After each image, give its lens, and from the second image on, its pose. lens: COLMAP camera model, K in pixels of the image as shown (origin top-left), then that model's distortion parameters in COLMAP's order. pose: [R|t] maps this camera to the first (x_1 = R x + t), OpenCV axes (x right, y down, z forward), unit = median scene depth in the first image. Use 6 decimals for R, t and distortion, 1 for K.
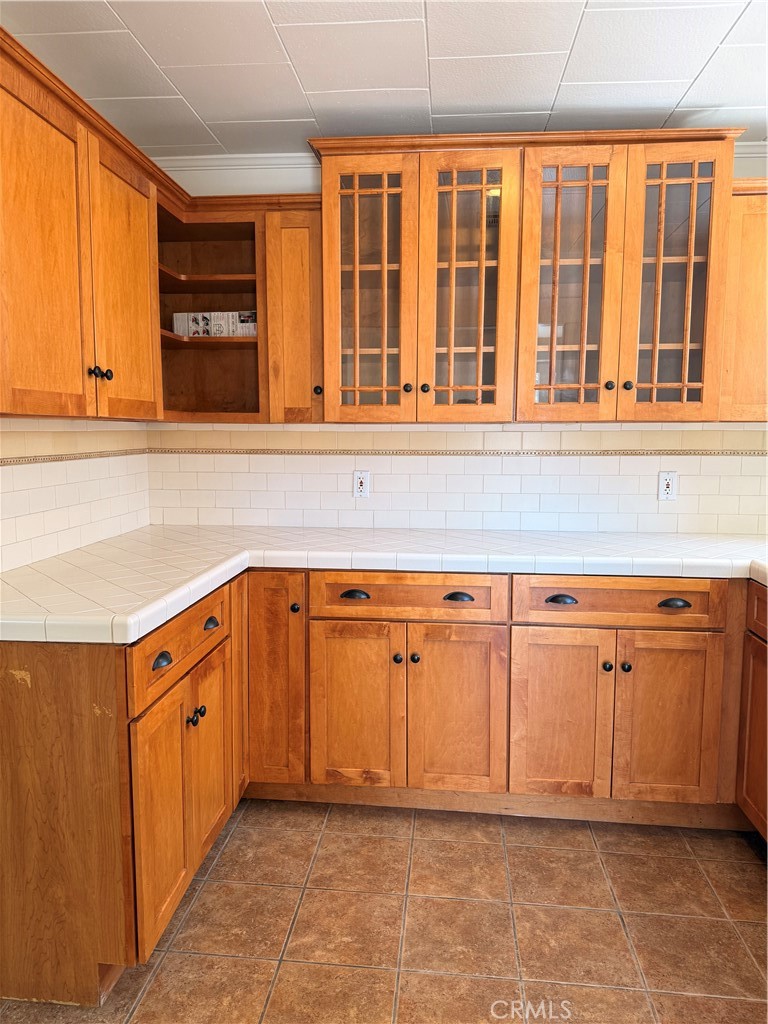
lens RADIAL K [[720.9, 0, 382.3], [0, 720.9, 510.1], [0, 0, 1]] dist [0.030255, -0.046153]
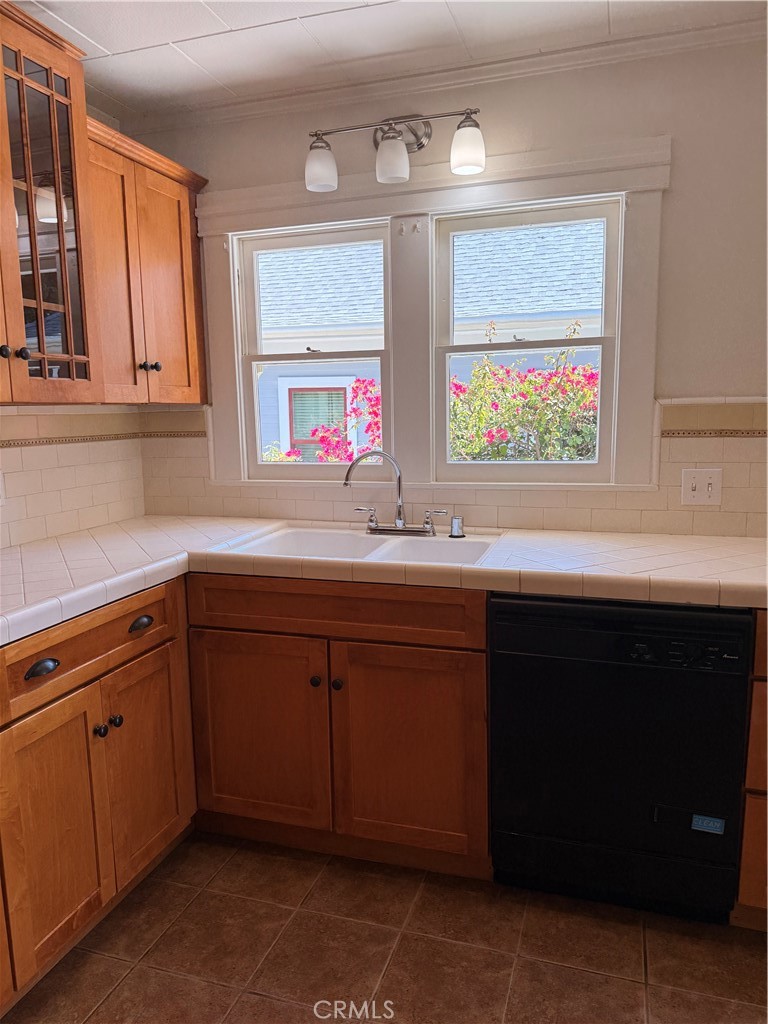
lens RADIAL K [[720.9, 0, 384.0], [0, 720.9, 513.4], [0, 0, 1]] dist [0.030255, -0.046153]
pose [[0.212324, -0.146868, 0.966100, -0.318529], [0.121853, 0.984904, 0.122946, -0.062540], [-0.969572, 0.091618, 0.227015, 0.524790]]
